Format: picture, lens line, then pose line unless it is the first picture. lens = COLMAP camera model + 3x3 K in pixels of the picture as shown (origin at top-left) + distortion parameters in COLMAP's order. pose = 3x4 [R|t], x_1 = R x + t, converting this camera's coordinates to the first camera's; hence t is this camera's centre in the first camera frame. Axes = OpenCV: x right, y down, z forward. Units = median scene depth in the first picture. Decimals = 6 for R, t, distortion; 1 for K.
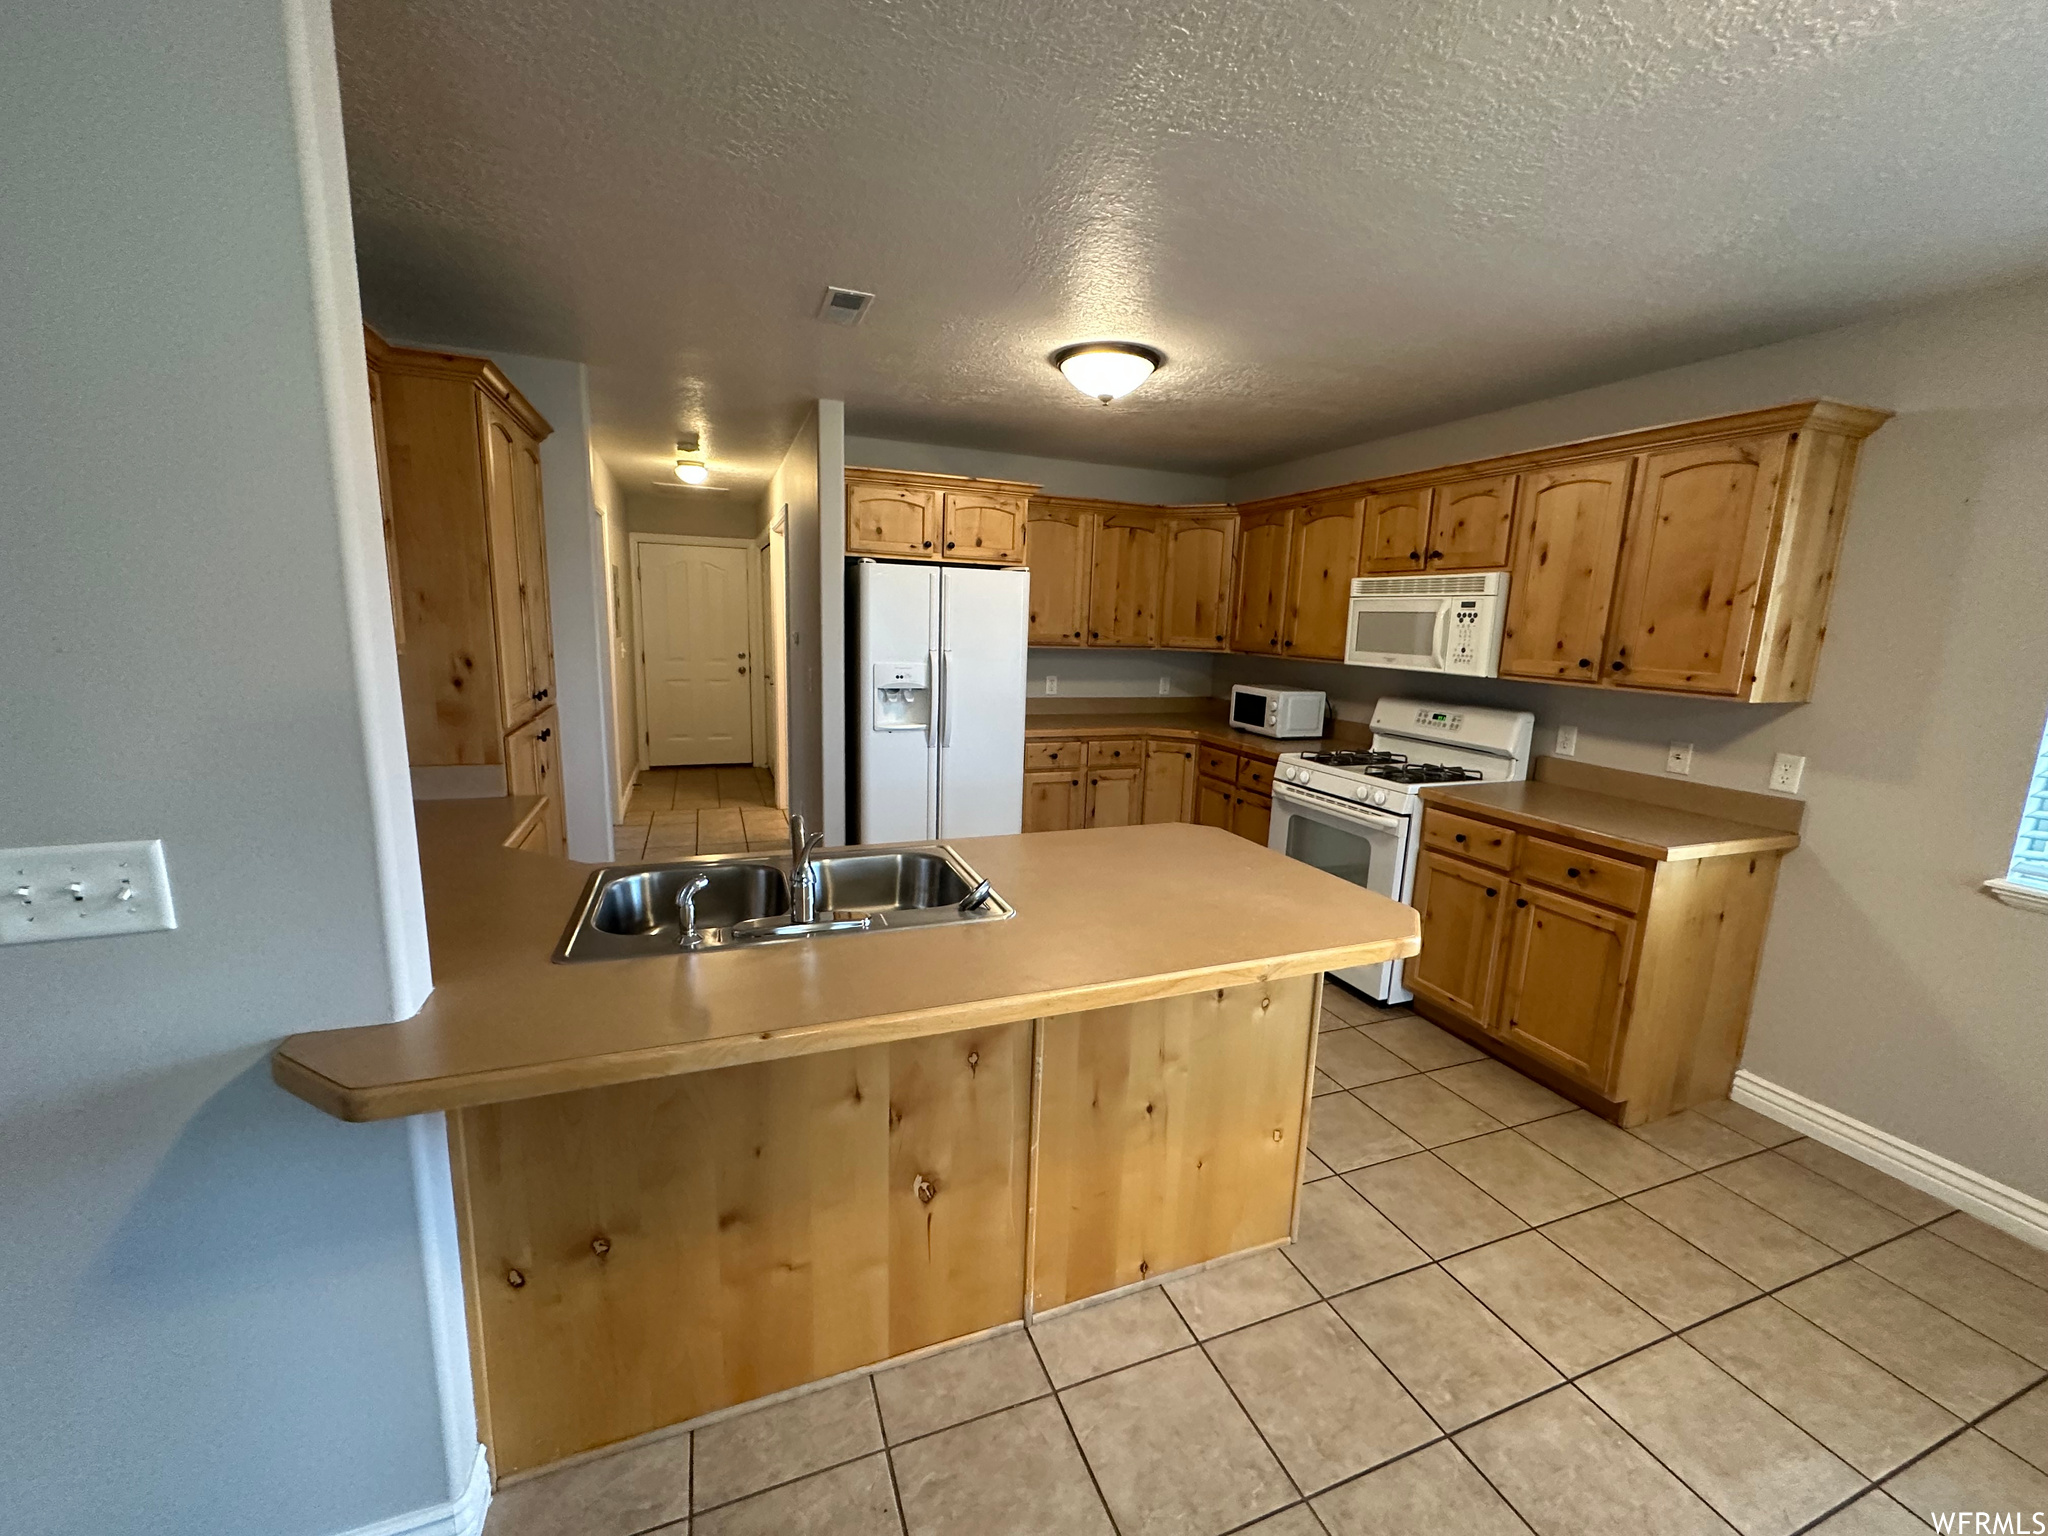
lens RADIAL K [[823.8, 0, 1017.2], [0, 823.8, 764.2], [0, 0, 1]] dist [-0.001879, -0.000037]
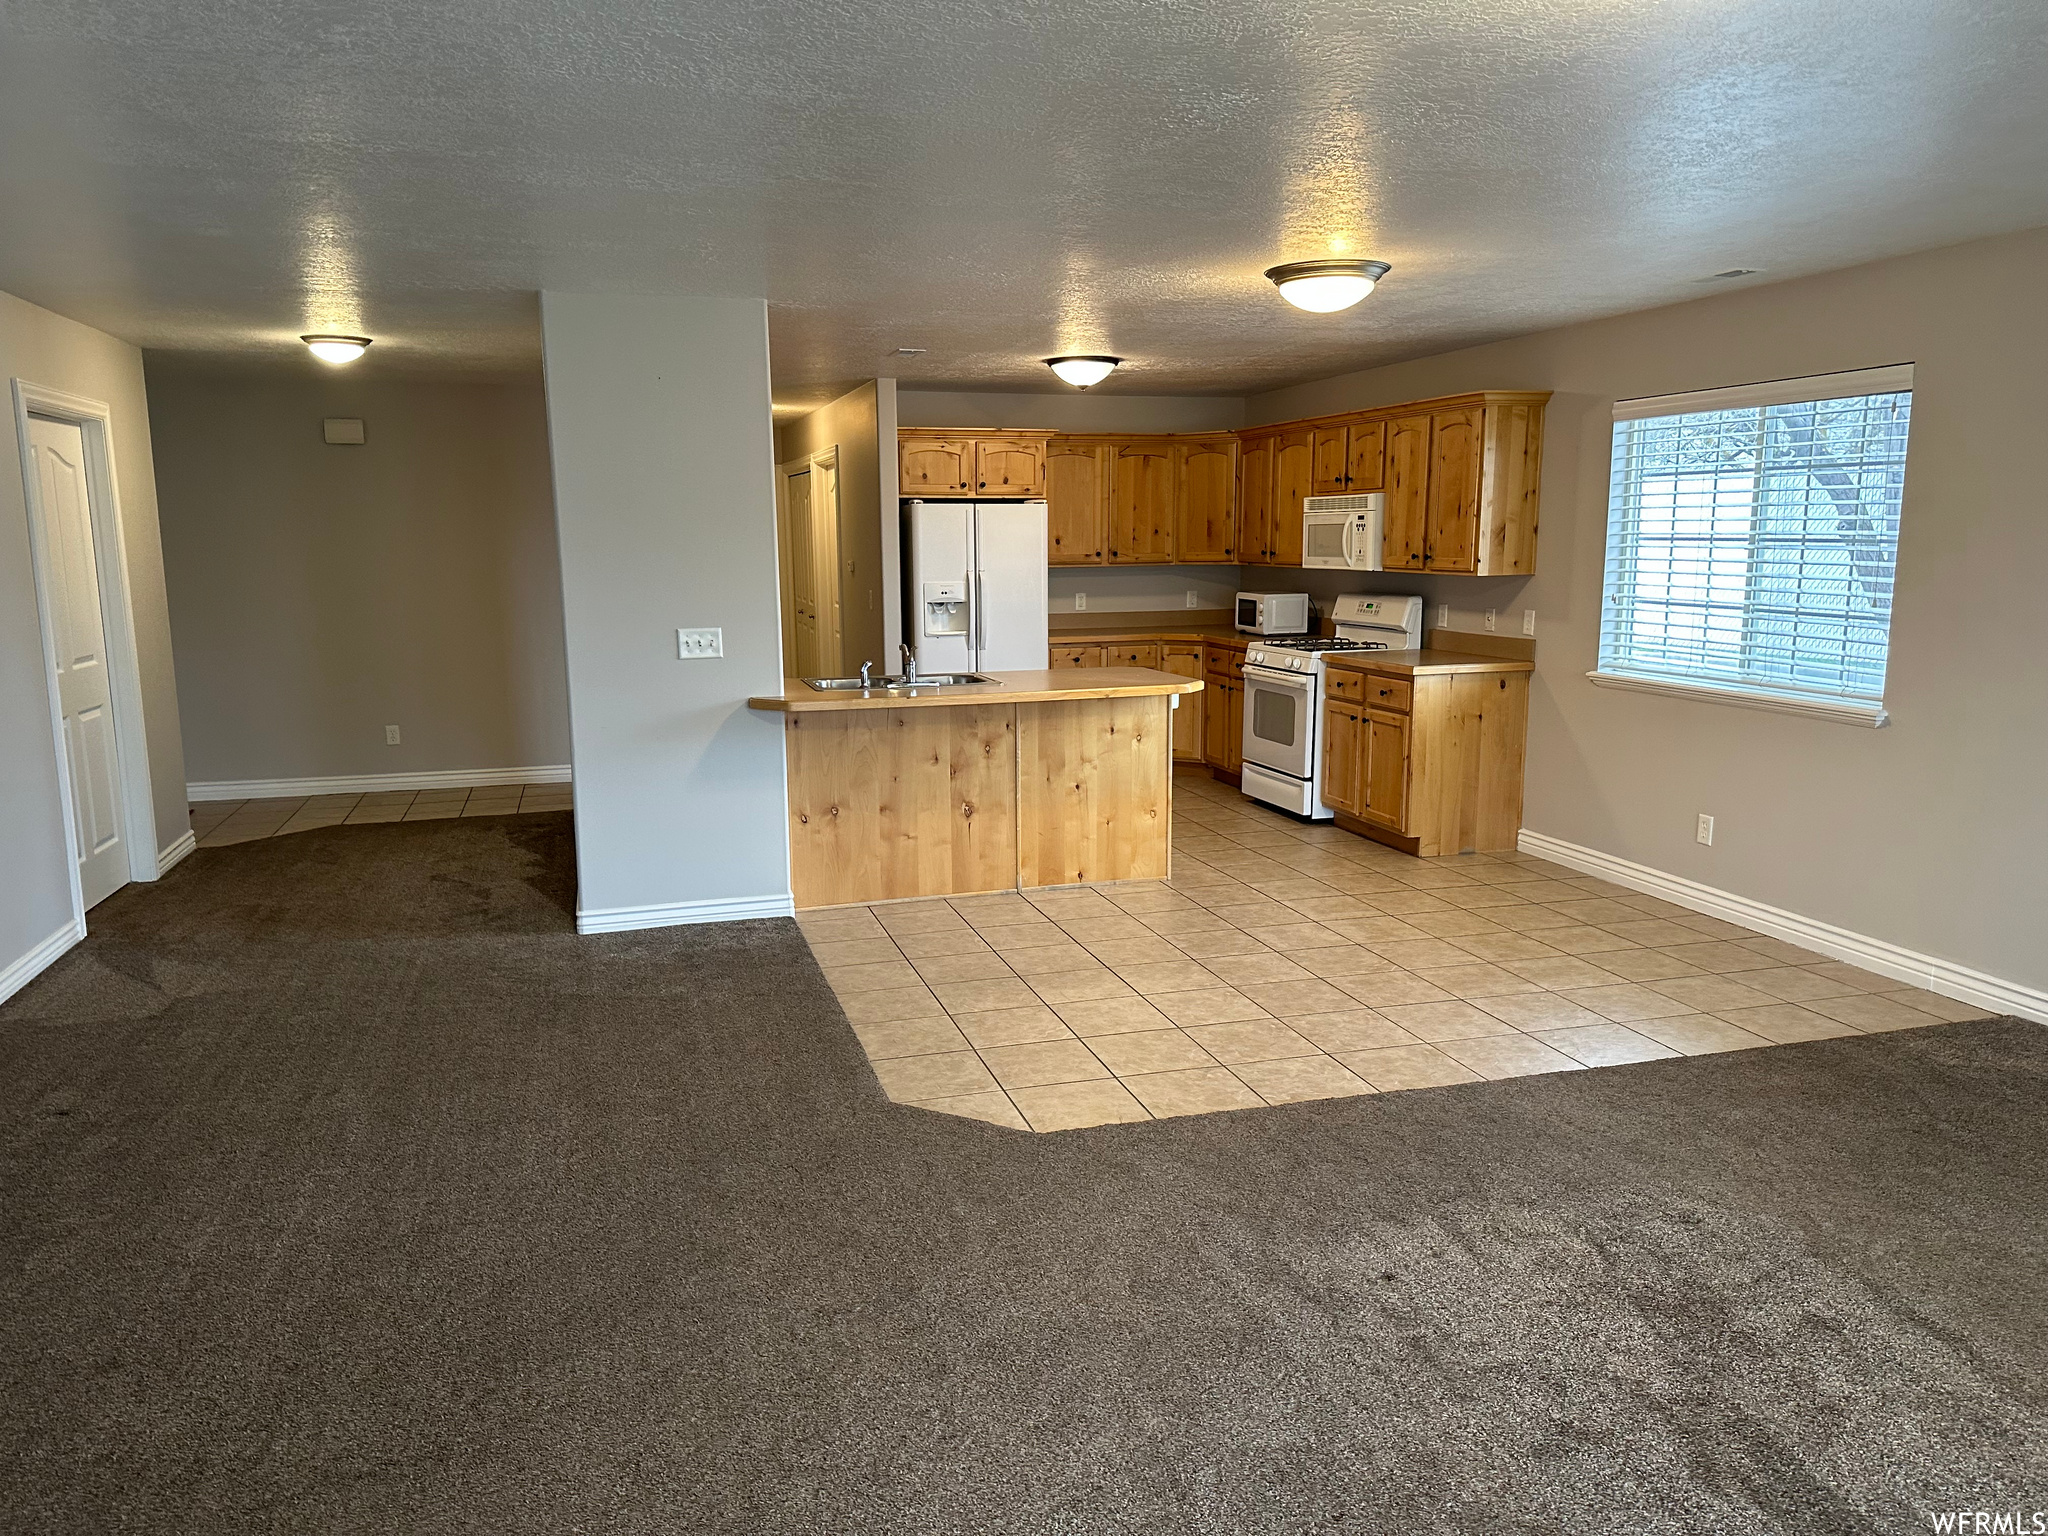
lens RADIAL K [[1469.6, 0, 999.9], [0, 1469.6, 801.4], [0, 0, 1]] dist [0.098924, -0.124682]
pose [[0.995129, -0.024368, -0.095519, 0.195782], [0.024628, 0.999696, 0.001539, 0.277018], [0.095452, -0.003884, 0.995426, -1.617784]]
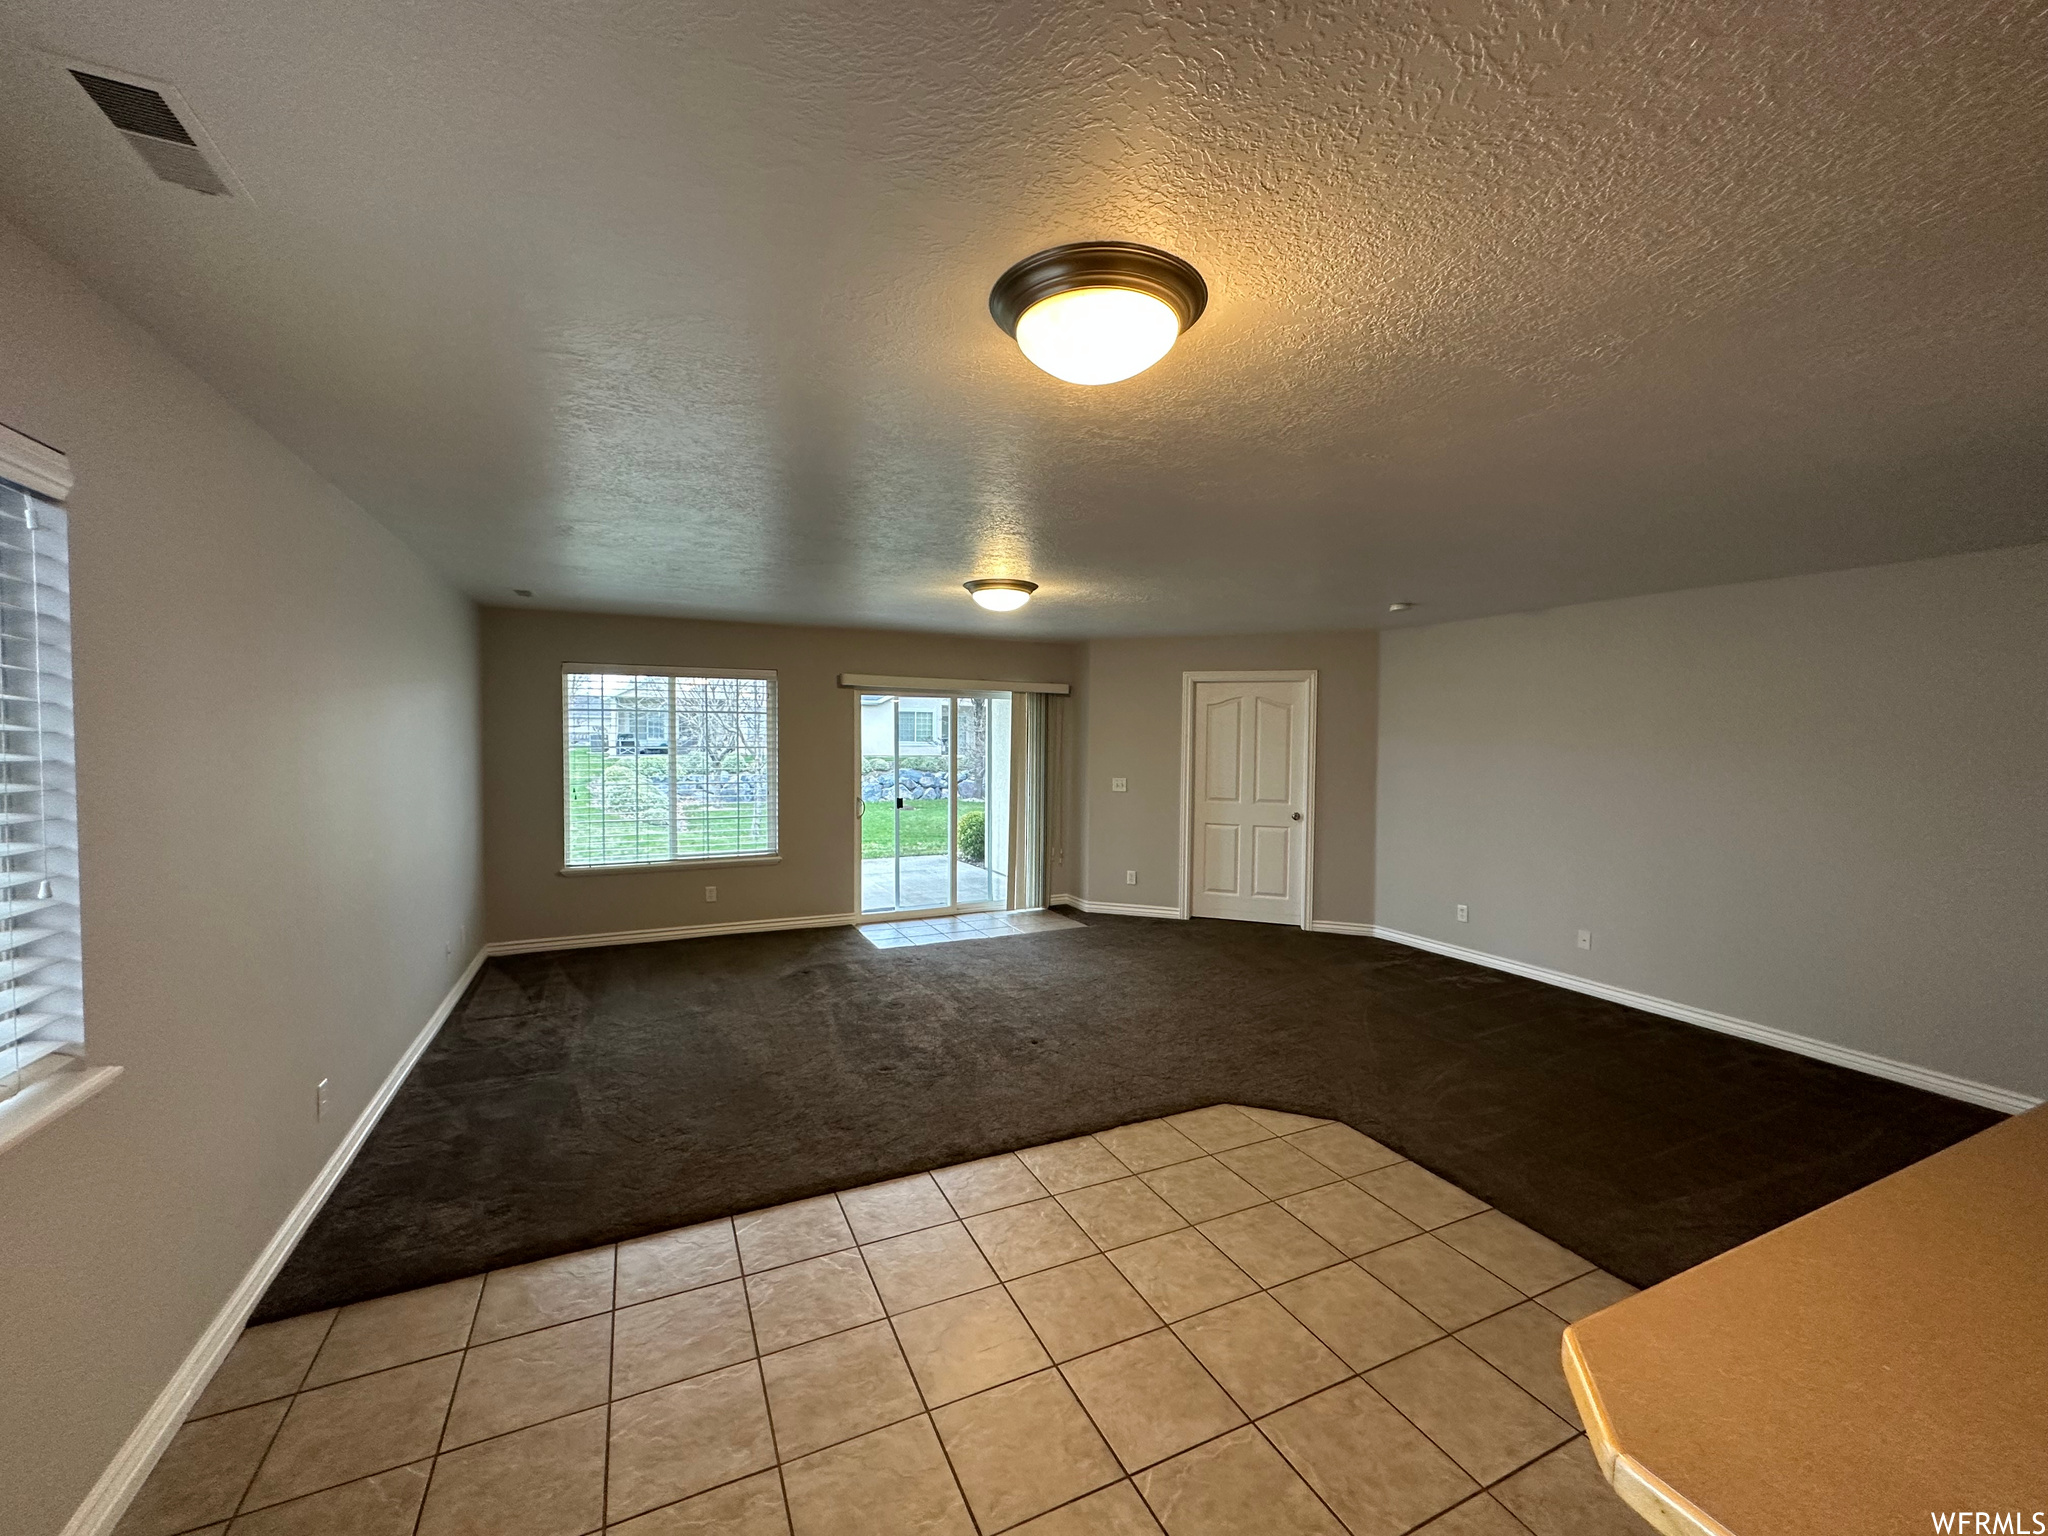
lens RADIAL K [[823.8, 0, 1027.6], [0, 823.8, 768.4], [0, 0, 1]] dist [-0.001879, -0.000037]
pose [[-0.995819, -0.041656, -0.081293, 0.512438], [-0.058139, 0.975464, 0.212341, -0.153634], [0.070453, 0.216180, -0.973808, 0.804068]]
